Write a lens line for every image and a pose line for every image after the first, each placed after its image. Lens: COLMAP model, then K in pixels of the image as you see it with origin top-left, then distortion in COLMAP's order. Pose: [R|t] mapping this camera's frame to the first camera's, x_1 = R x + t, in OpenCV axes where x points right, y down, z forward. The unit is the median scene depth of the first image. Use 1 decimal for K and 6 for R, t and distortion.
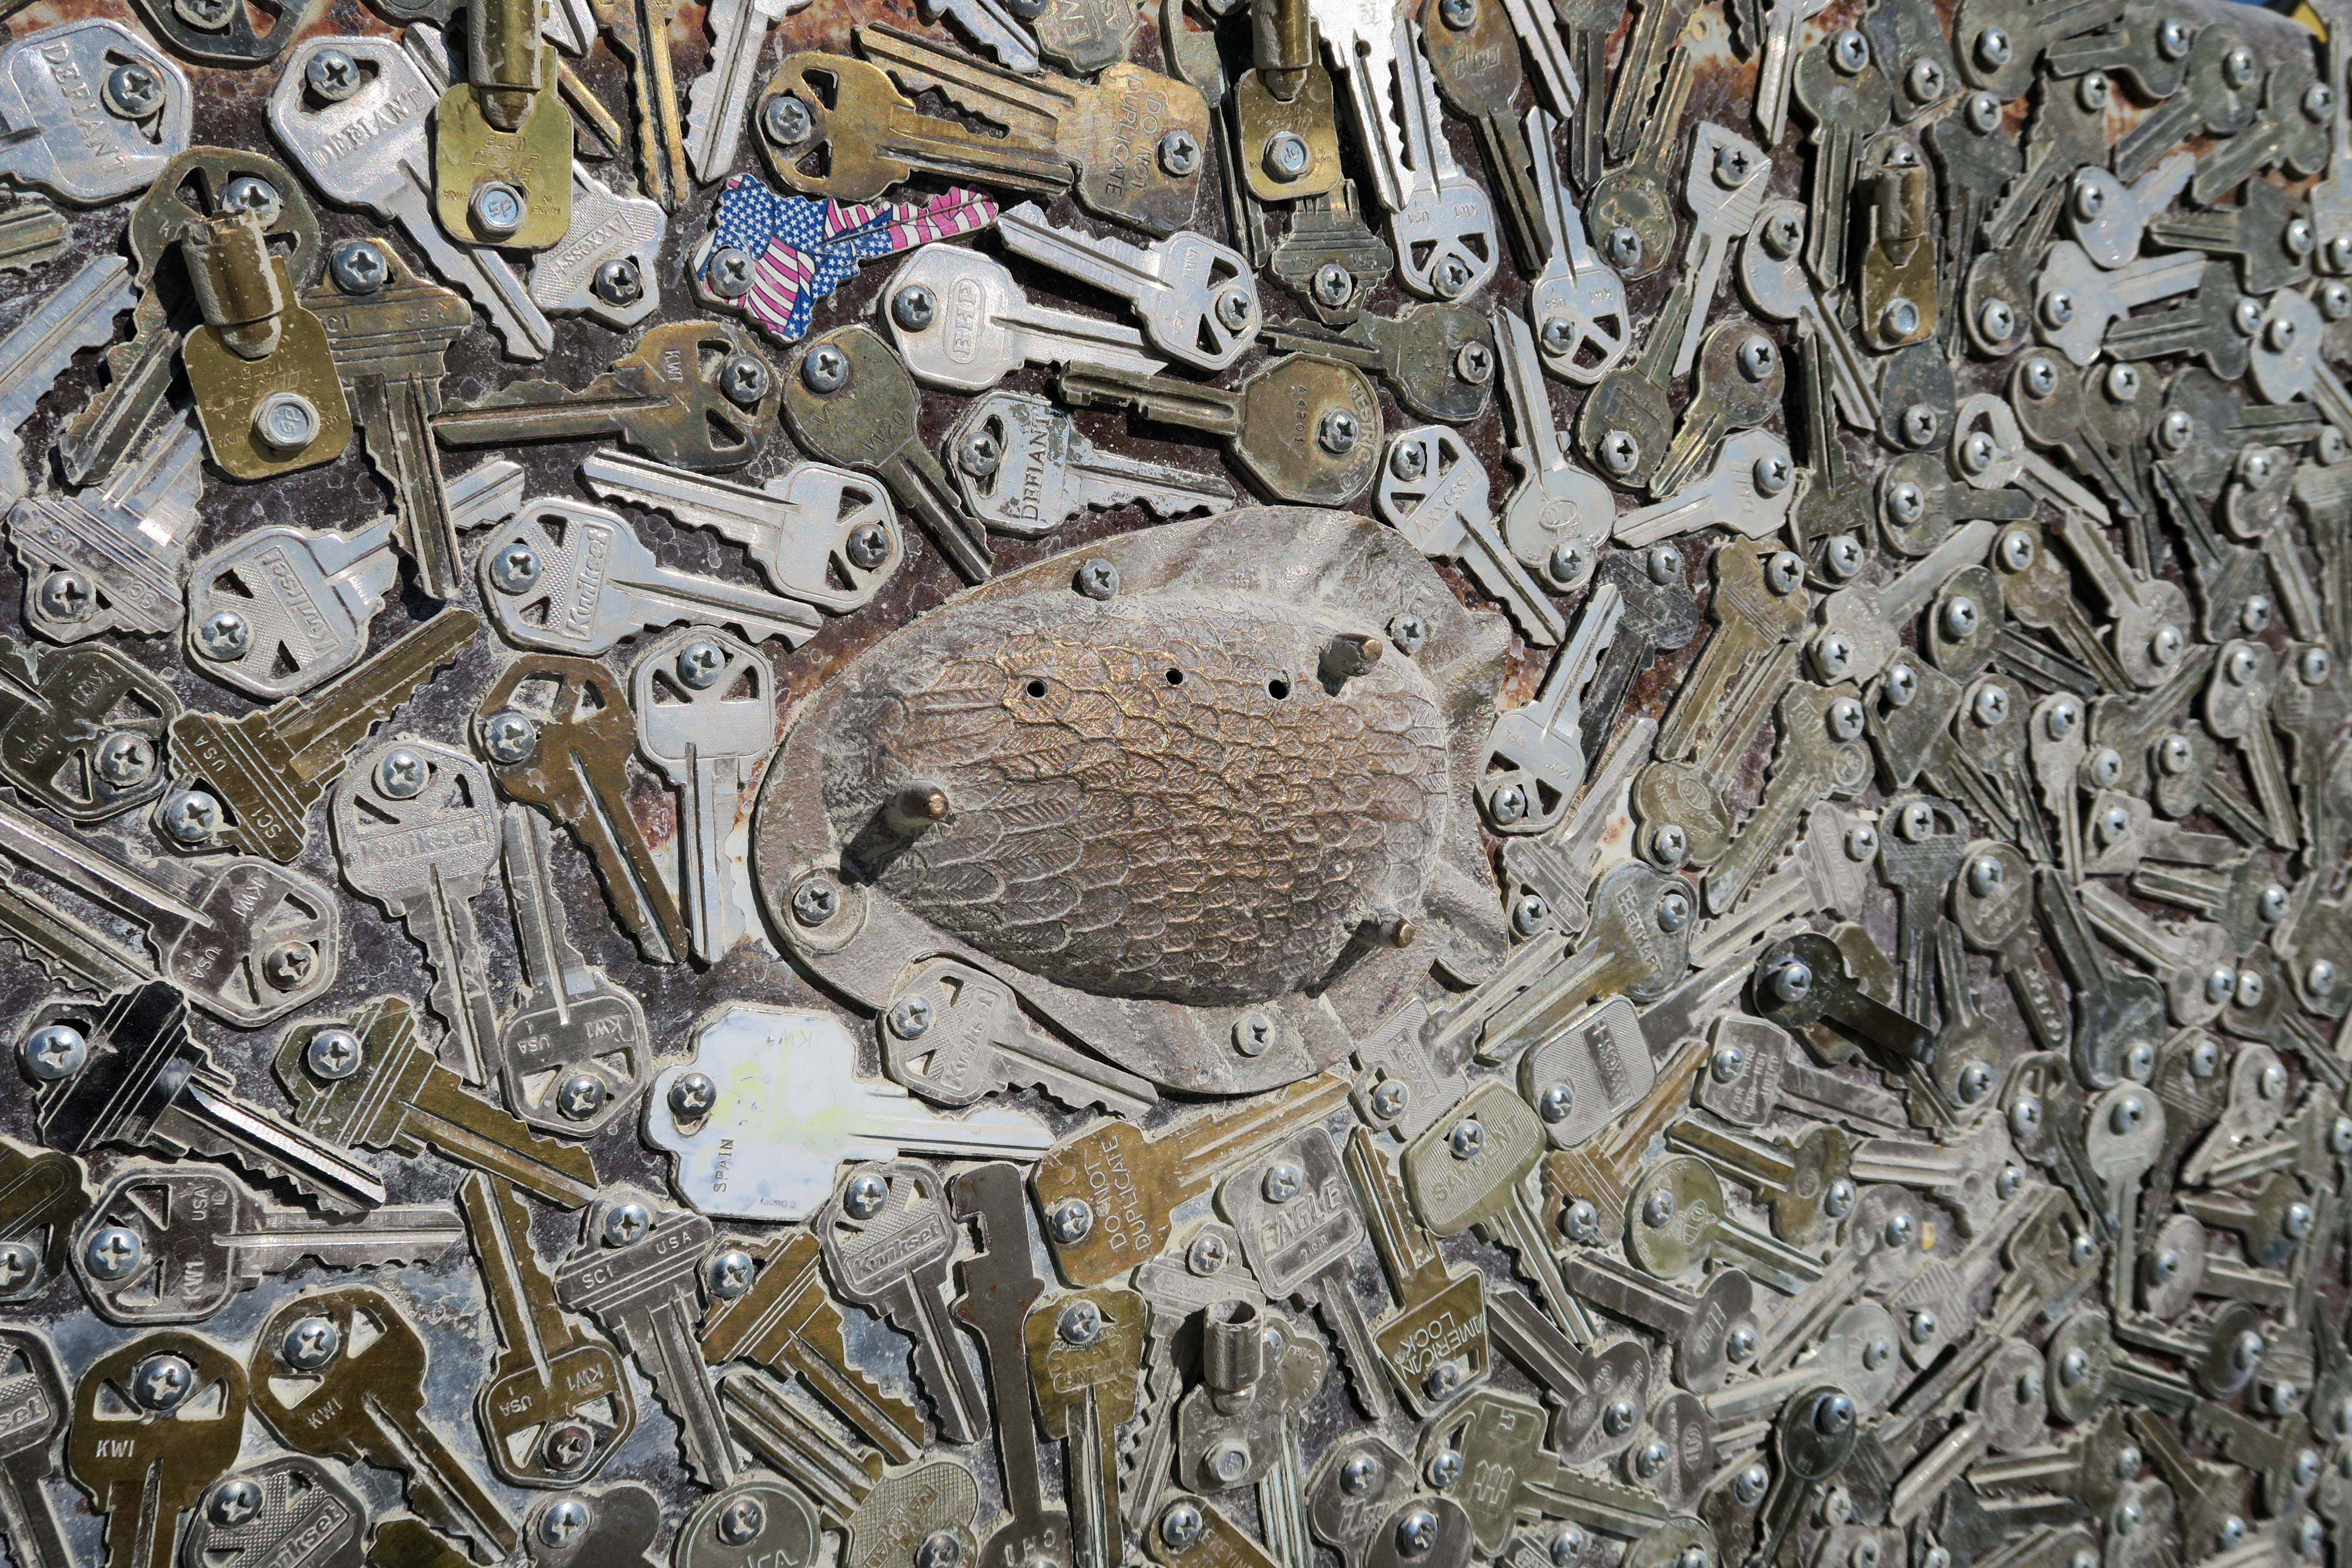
lens RADIAL K [[2198.7, 0, 1176.0], [0, 2198.7, 784.0], [0, 0, 1]] dist [0.000125, -0.019472]
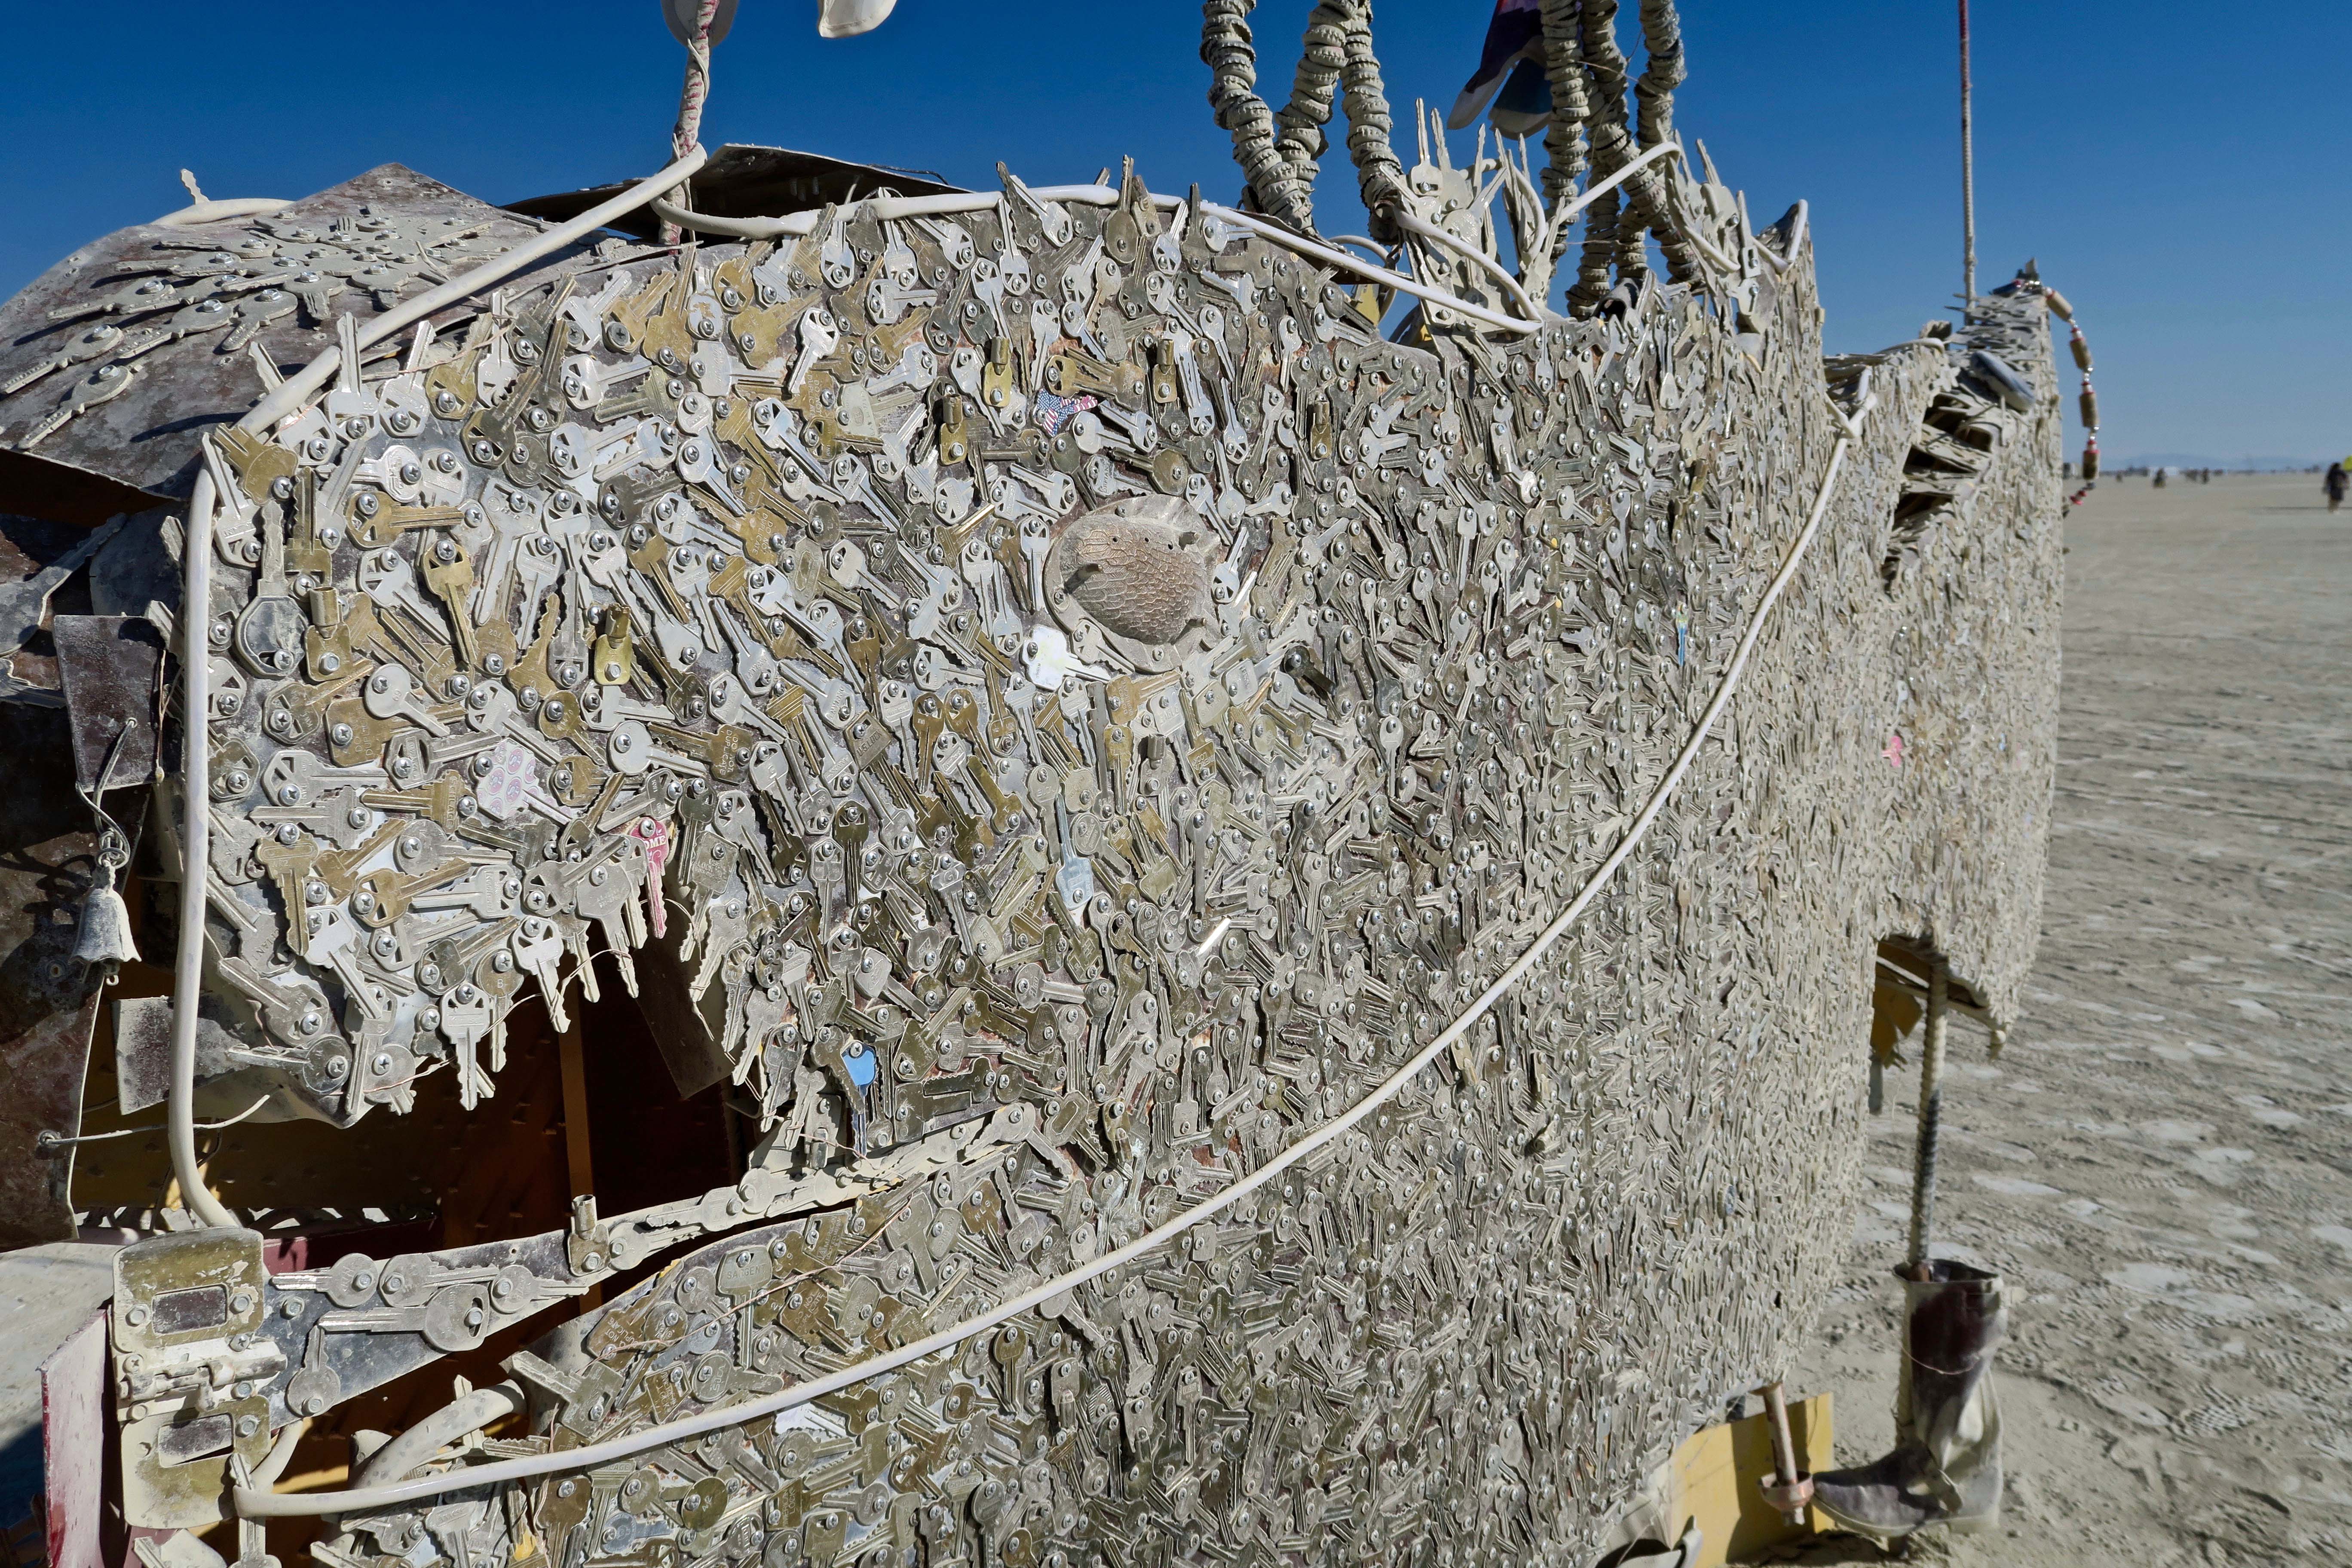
lens RADIAL K [[2198.7, 0, 1176.0], [0, 2198.7, 784.0], [0, 0, 1]] dist [0.000125, -0.019472]
pose [[0.937408, 0.000596, 0.348233, -0.988878], [0.021383, 0.998013, -0.059267, 0.459435], [-0.347576, 0.063004, 0.935533, -1.886228]]
